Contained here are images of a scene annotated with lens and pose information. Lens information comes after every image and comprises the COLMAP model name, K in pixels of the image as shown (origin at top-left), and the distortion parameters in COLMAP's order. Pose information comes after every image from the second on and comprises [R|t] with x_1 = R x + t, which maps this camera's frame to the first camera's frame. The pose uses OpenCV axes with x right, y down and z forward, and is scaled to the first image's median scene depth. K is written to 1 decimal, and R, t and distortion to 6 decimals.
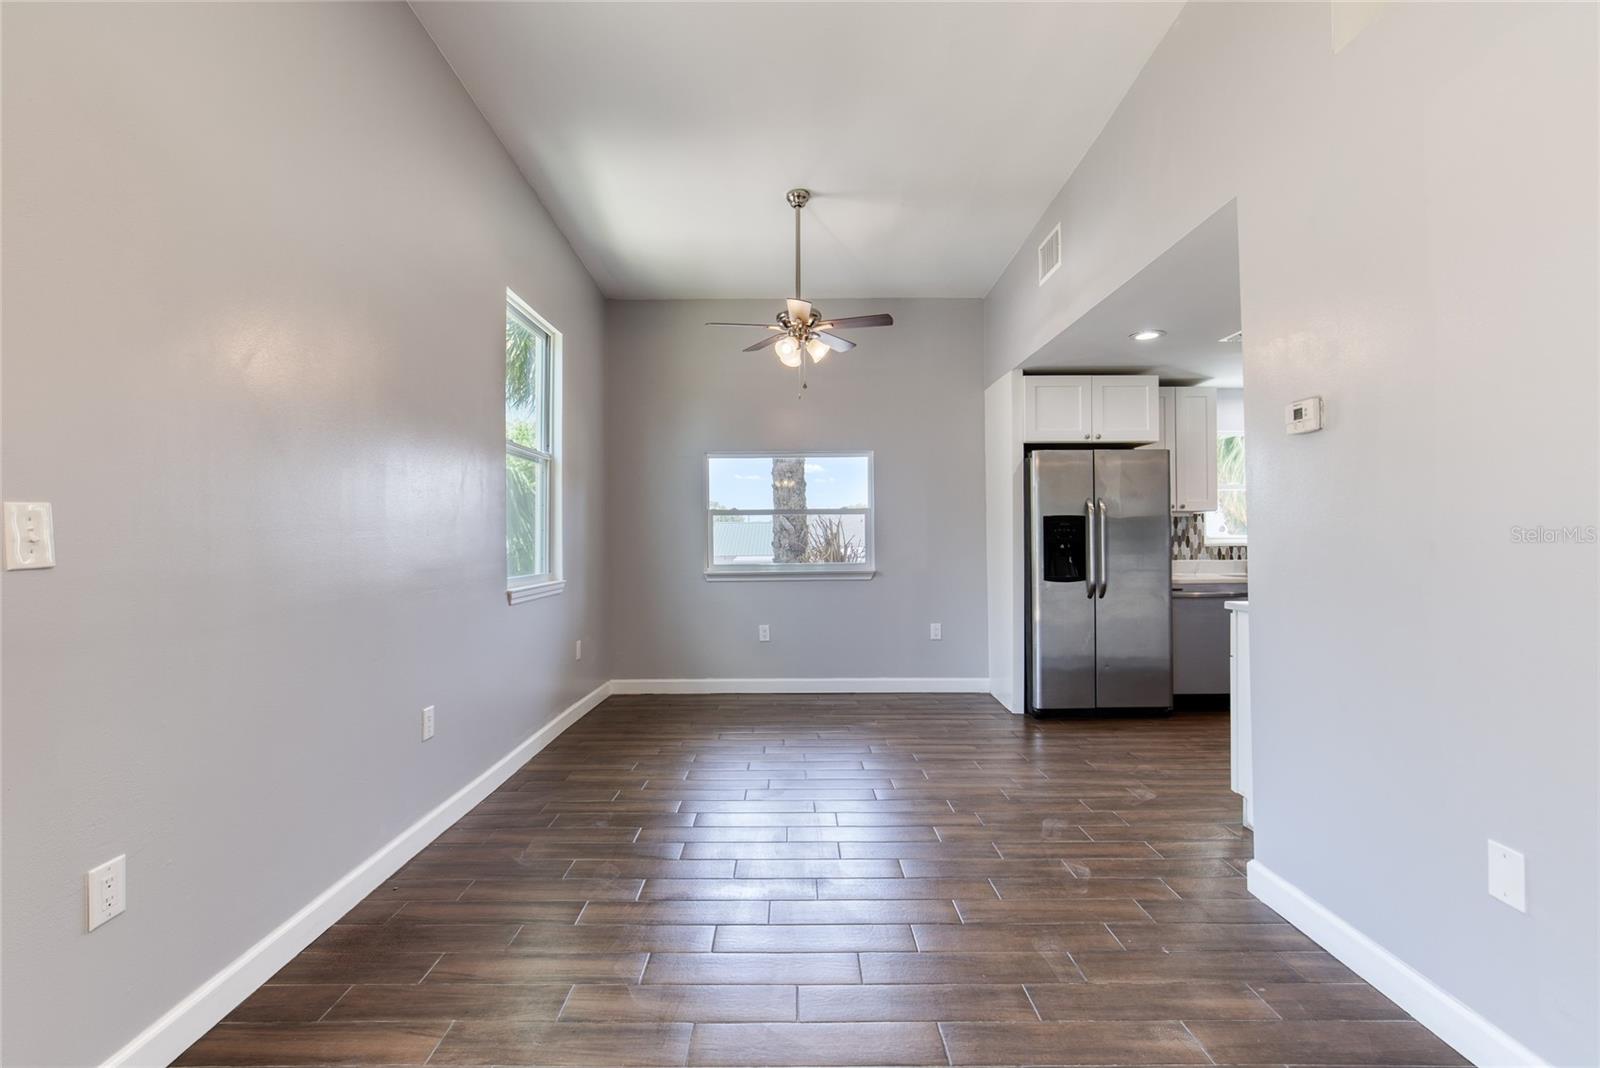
lens RADIAL K [[733.1, 0, 763.8], [0, 733.1, 531.1], [0, 0, 1]] dist [-0.001960, -0.000202]
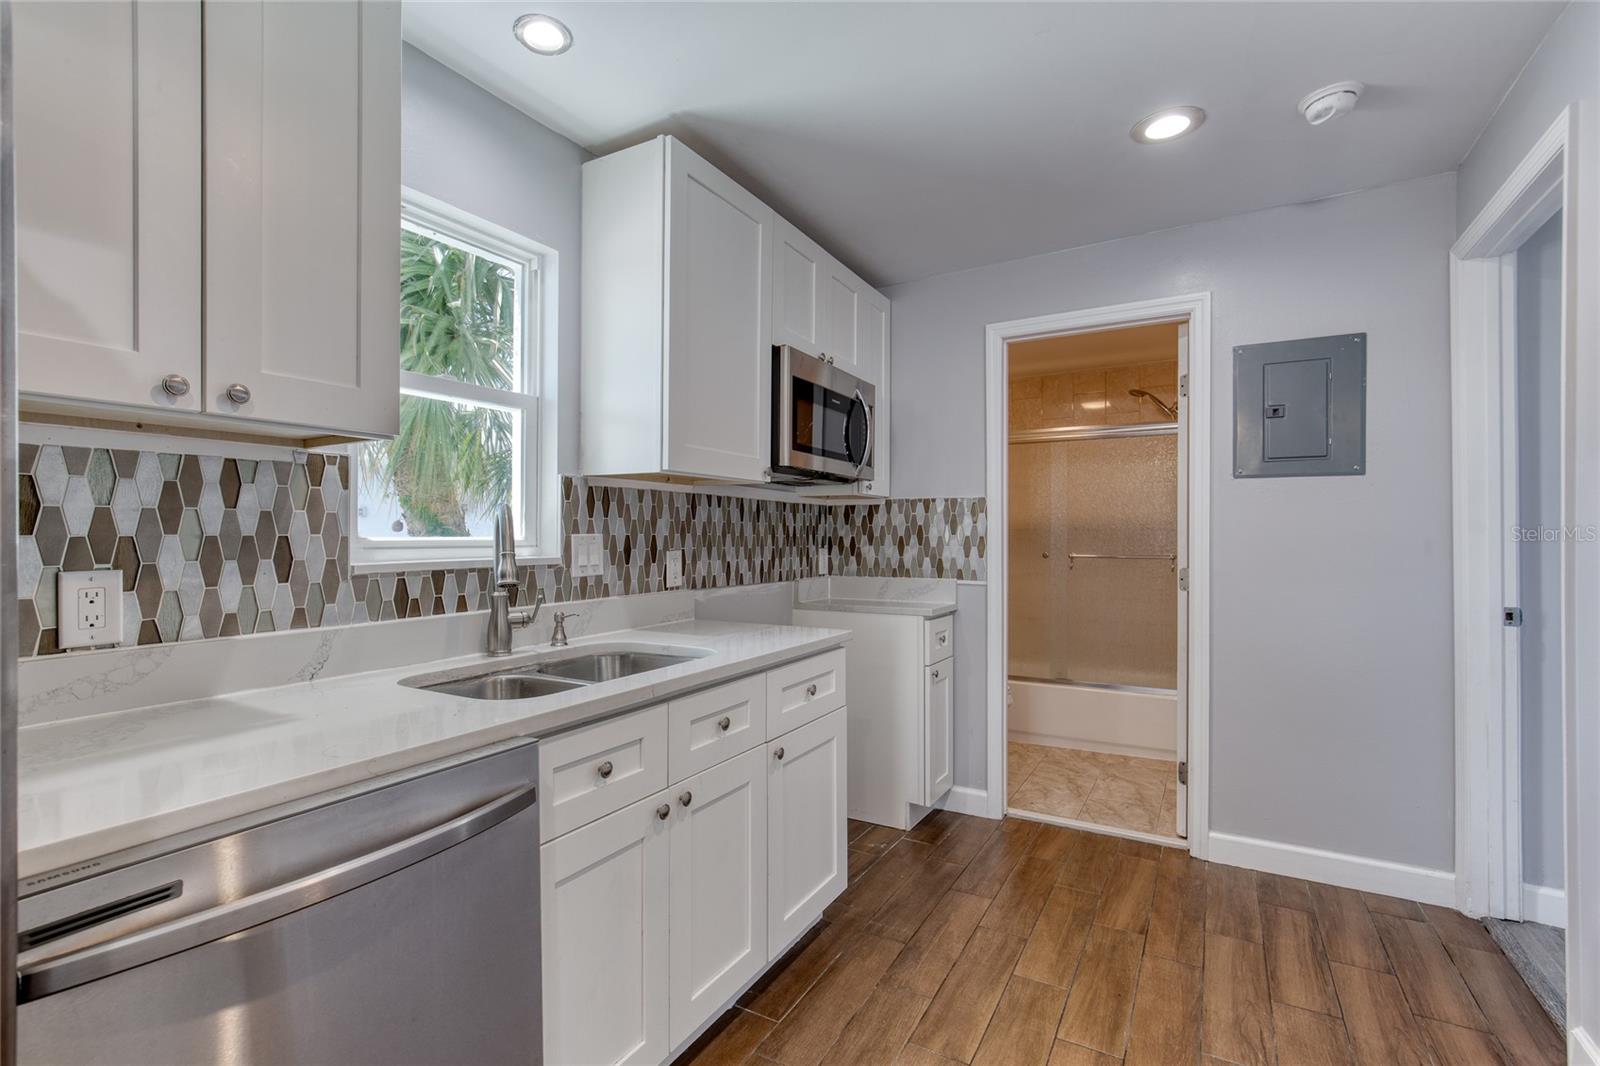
lens RADIAL K [[741.6, 0, 794.4], [0, 741.6, 536.7], [0, 0, 1]] dist [-0.000764, -0.000245]
pose [[0.493089, -0.000768, 0.869978, 0.441429], [-0.002775, 0.999993, 0.002456, 0.005378], [-0.869974, -0.003625, 0.493084, 0.716986]]
